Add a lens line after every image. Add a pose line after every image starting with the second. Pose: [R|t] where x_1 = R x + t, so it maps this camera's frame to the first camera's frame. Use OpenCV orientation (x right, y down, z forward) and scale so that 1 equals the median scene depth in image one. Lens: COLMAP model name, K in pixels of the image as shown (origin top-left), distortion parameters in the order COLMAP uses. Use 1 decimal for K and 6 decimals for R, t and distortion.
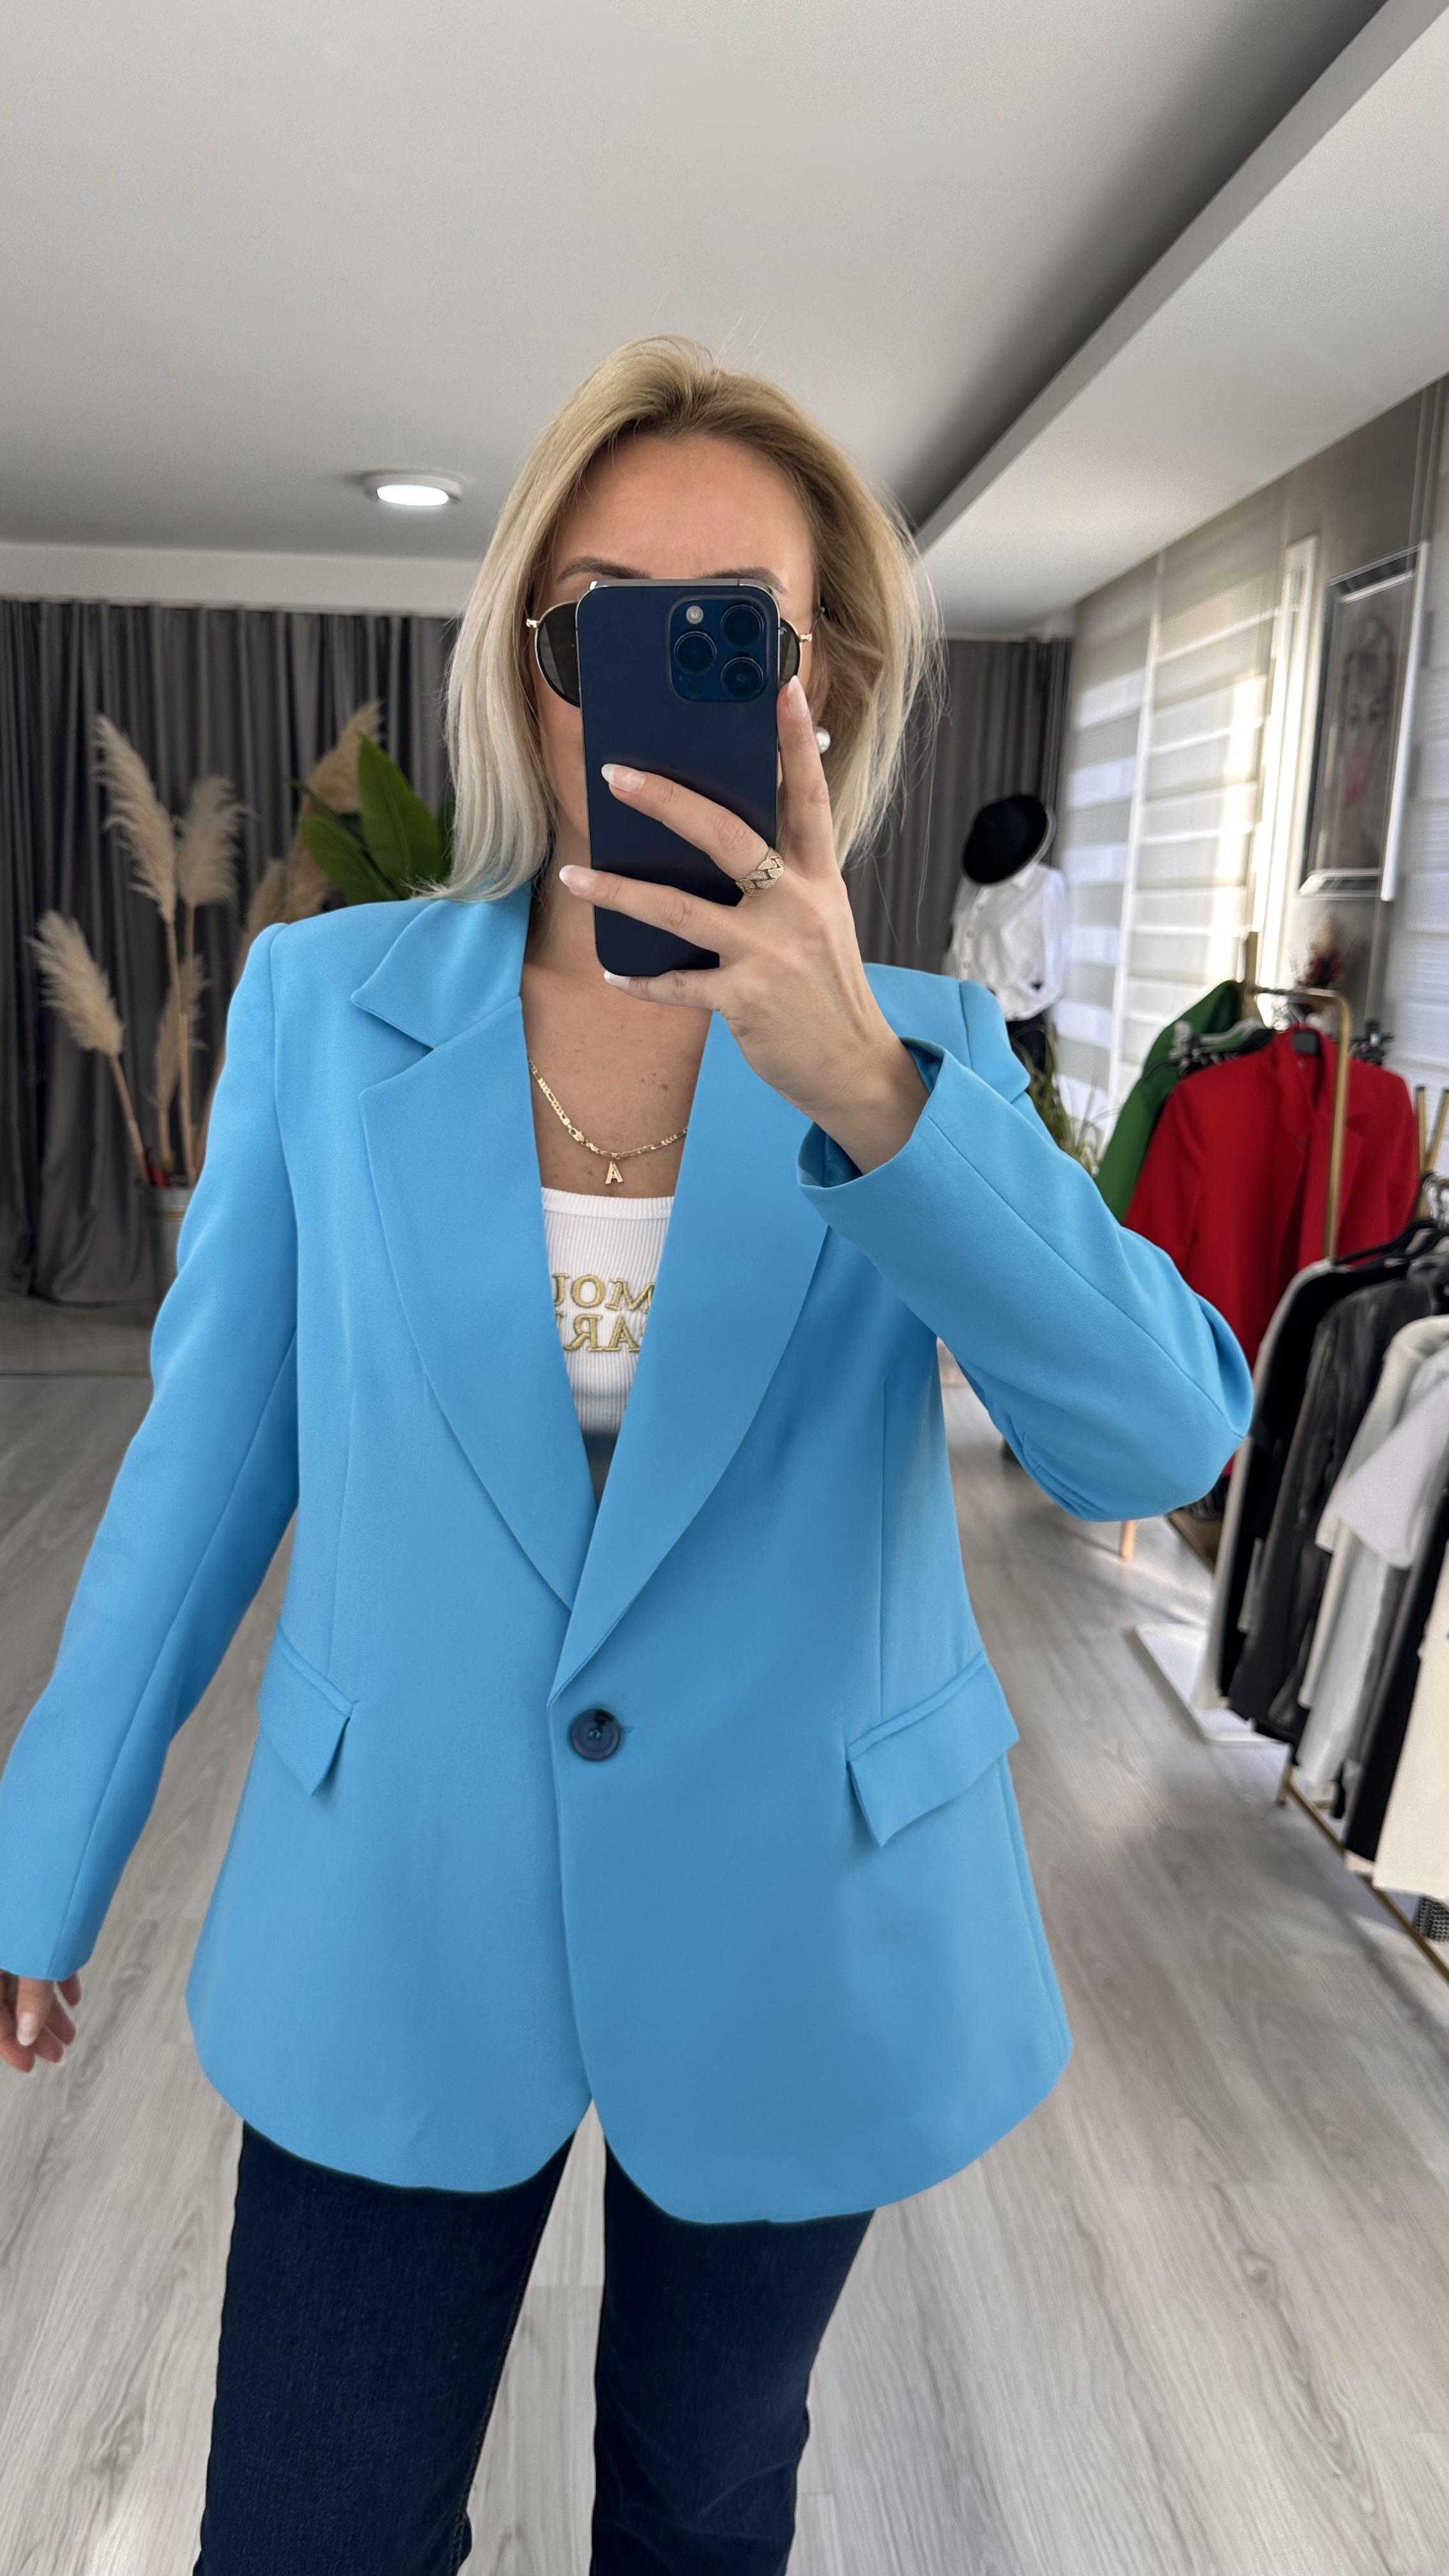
lens RADIAL K [[1758.4, 0, 731.5], [0, 1758.4, 1301.8], [0, 0, 1]] dist [-0.018815, -0.002742]
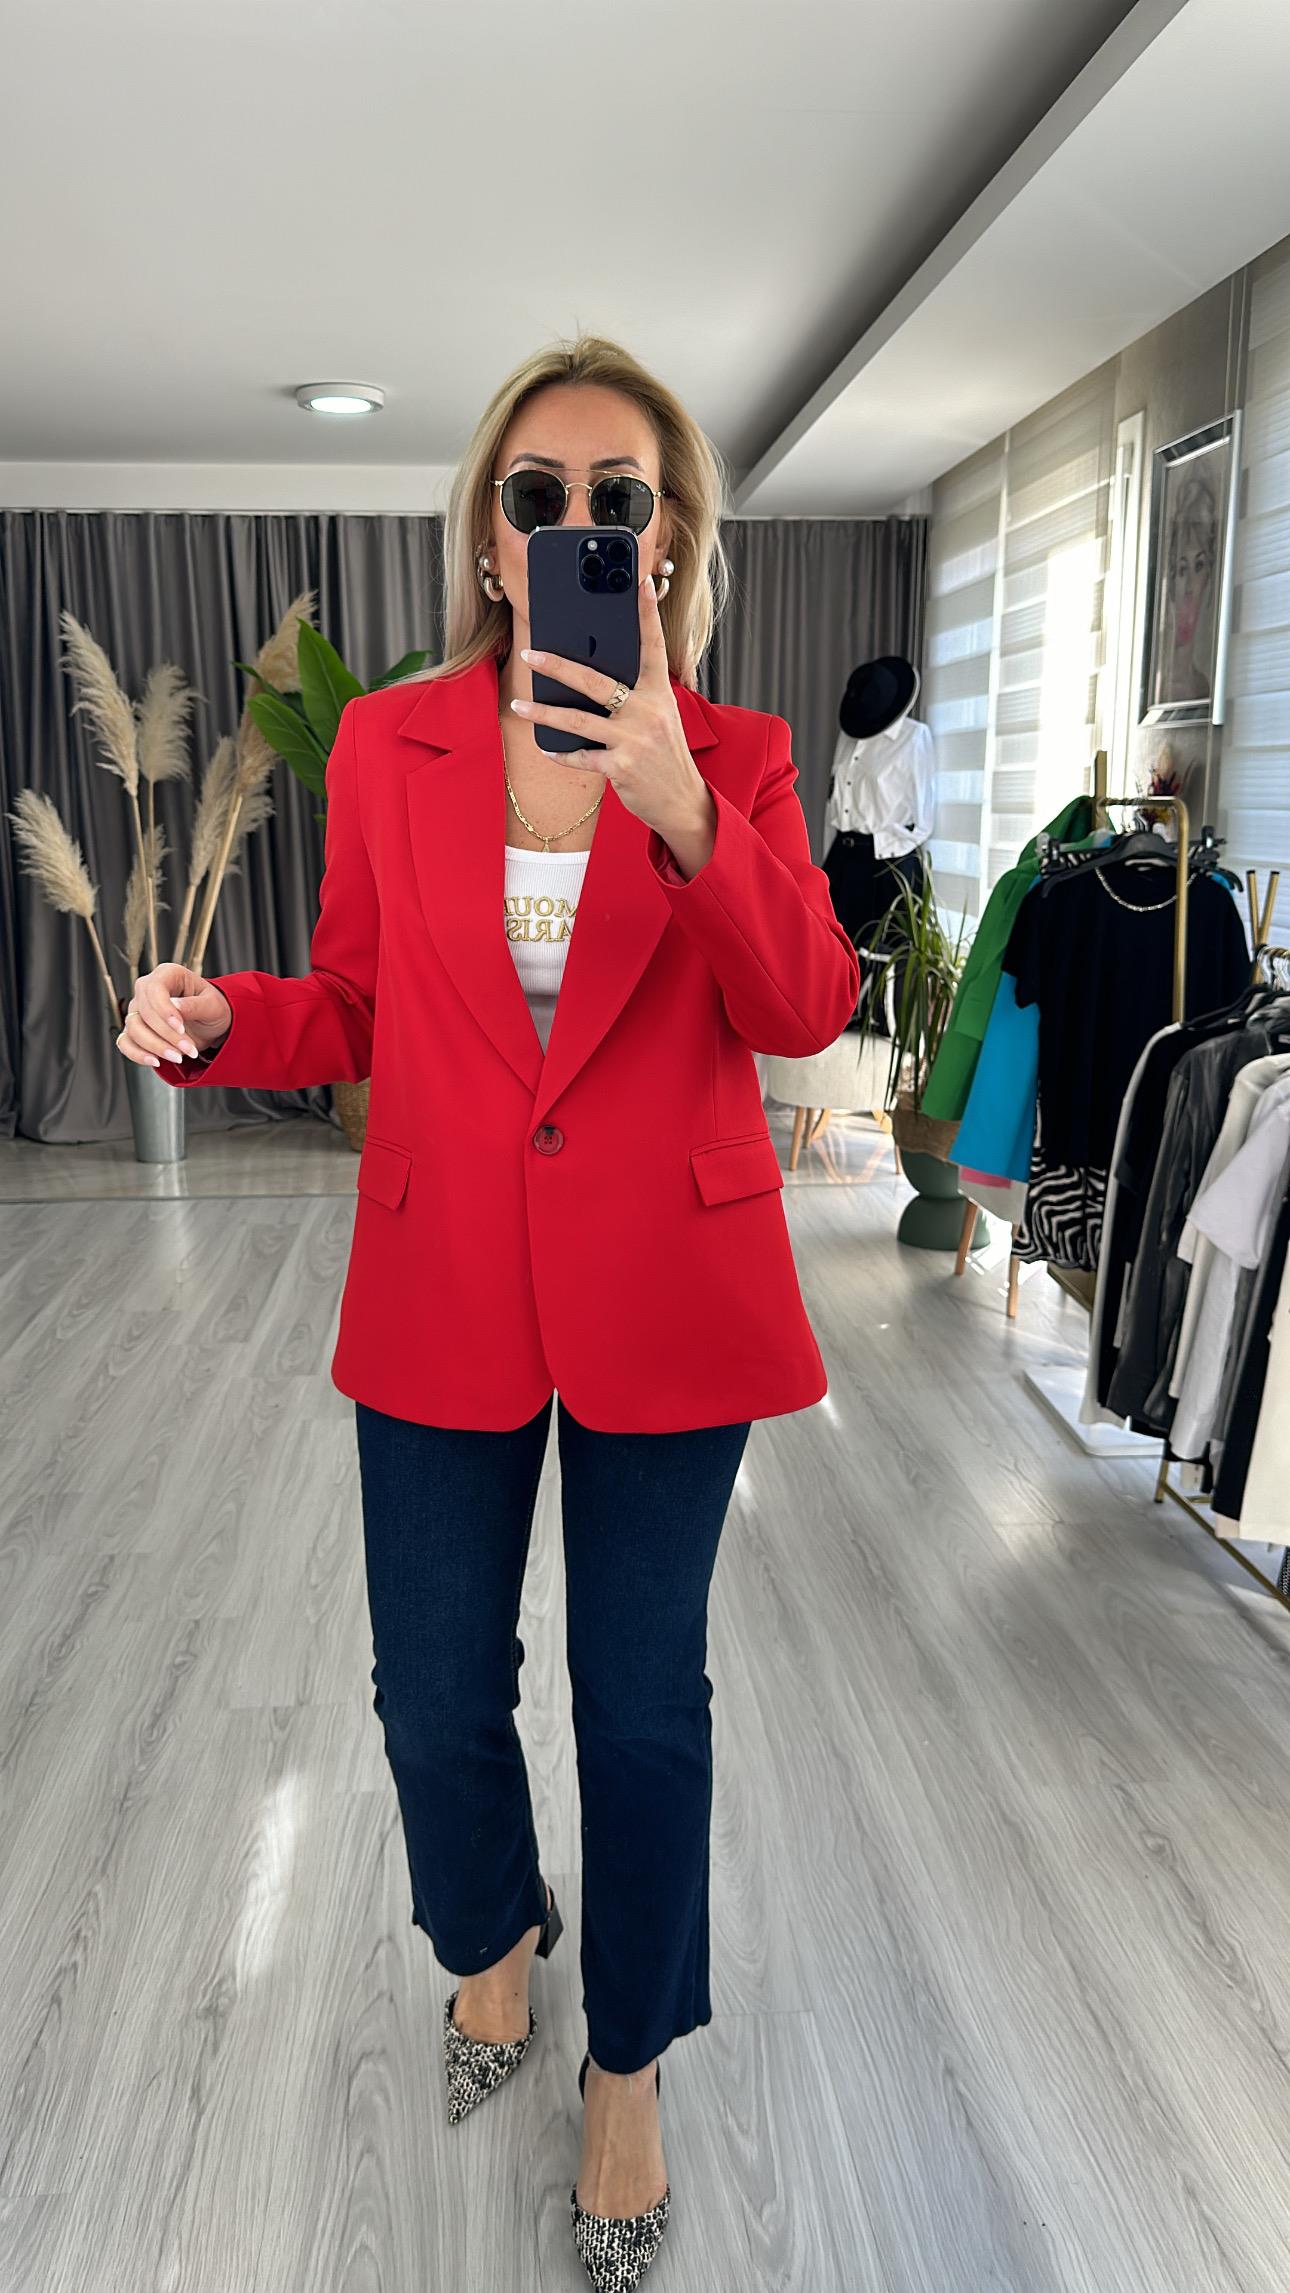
lens RADIAL K [[1654.8, 0, 645.0], [0, 1654.8, 1146.5], [0, 0, 1]] dist [0.002727, -0.005808]
pose [[0.999164, -0.039211, 0.011537, -0.031094], [0.039366, 0.999133, -0.013563, 0.063082], [-0.010995, 0.014006, 0.999841, -0.099563]]
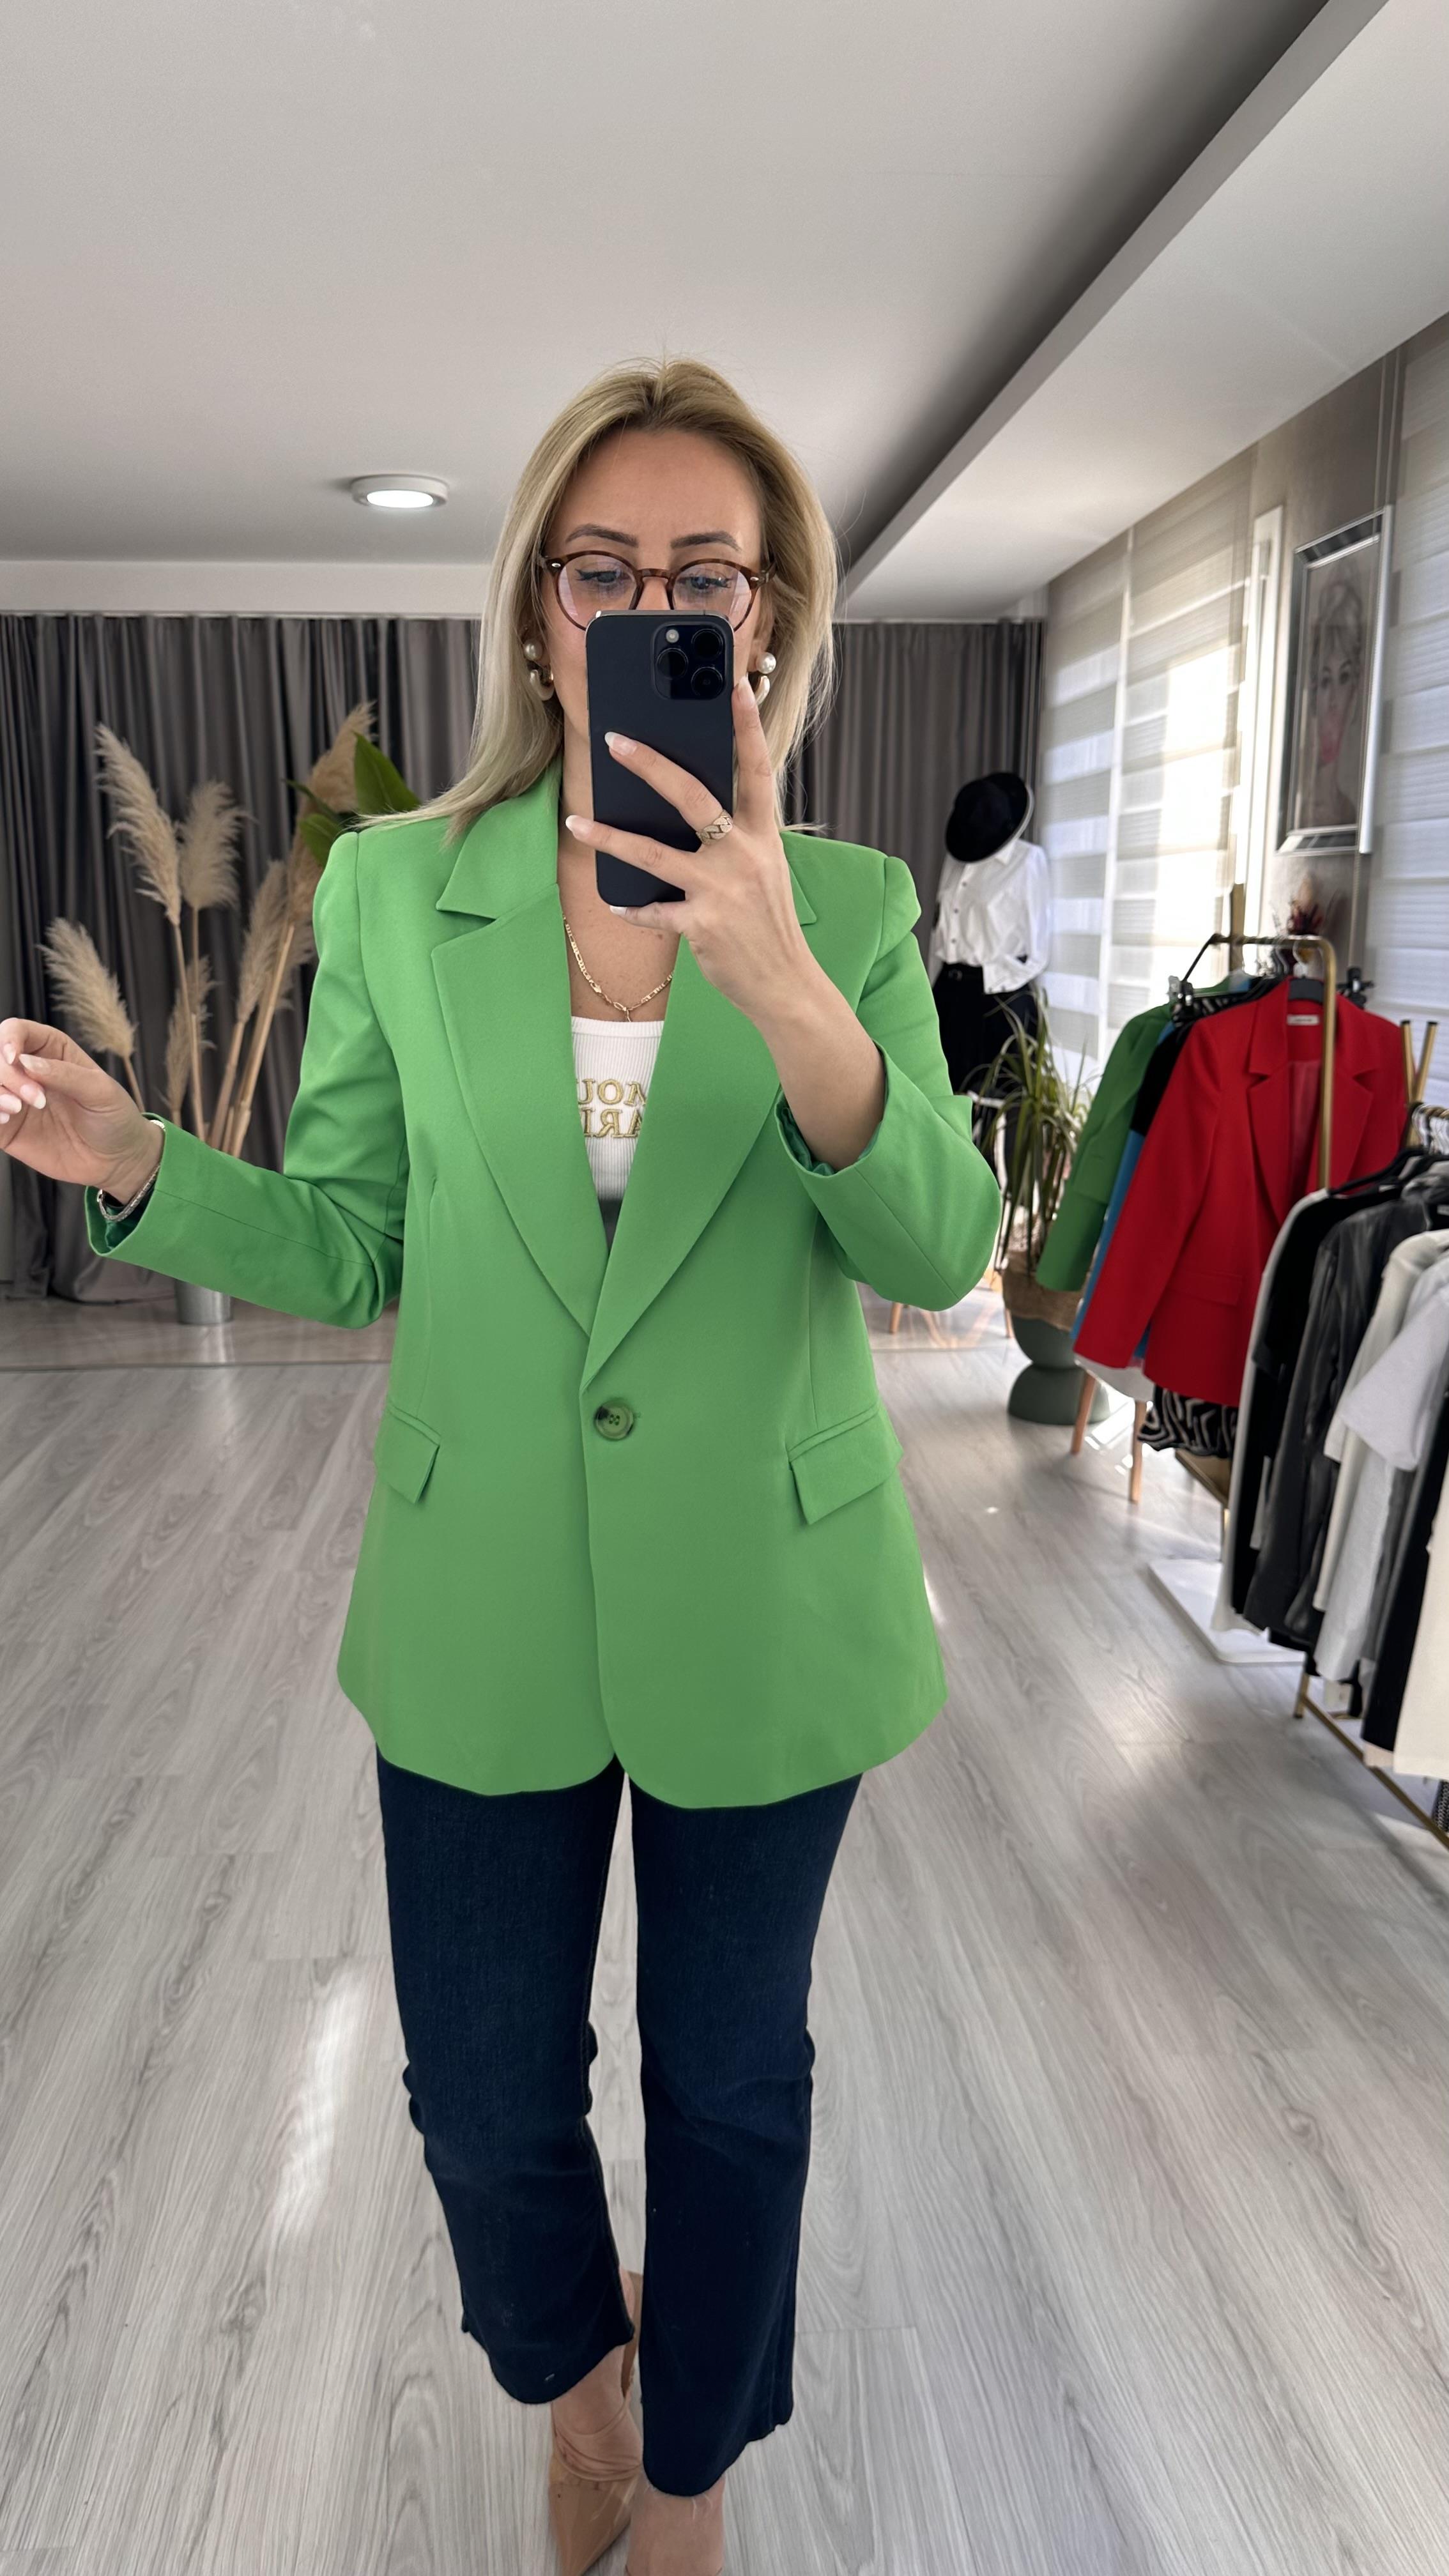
lens RADIAL K [[1763.6, 0, 722.6], [0, 1763.6, 1298.7], [0, 0, 1]] dist [-0.009069, -0.002987]
pose [[0.999322, -0.036484, 0.004847, -0.027541], [0.036514, 0.999314, -0.006234, 0.036976], [-0.004616, 0.006407, 0.999969, -0.052297]]
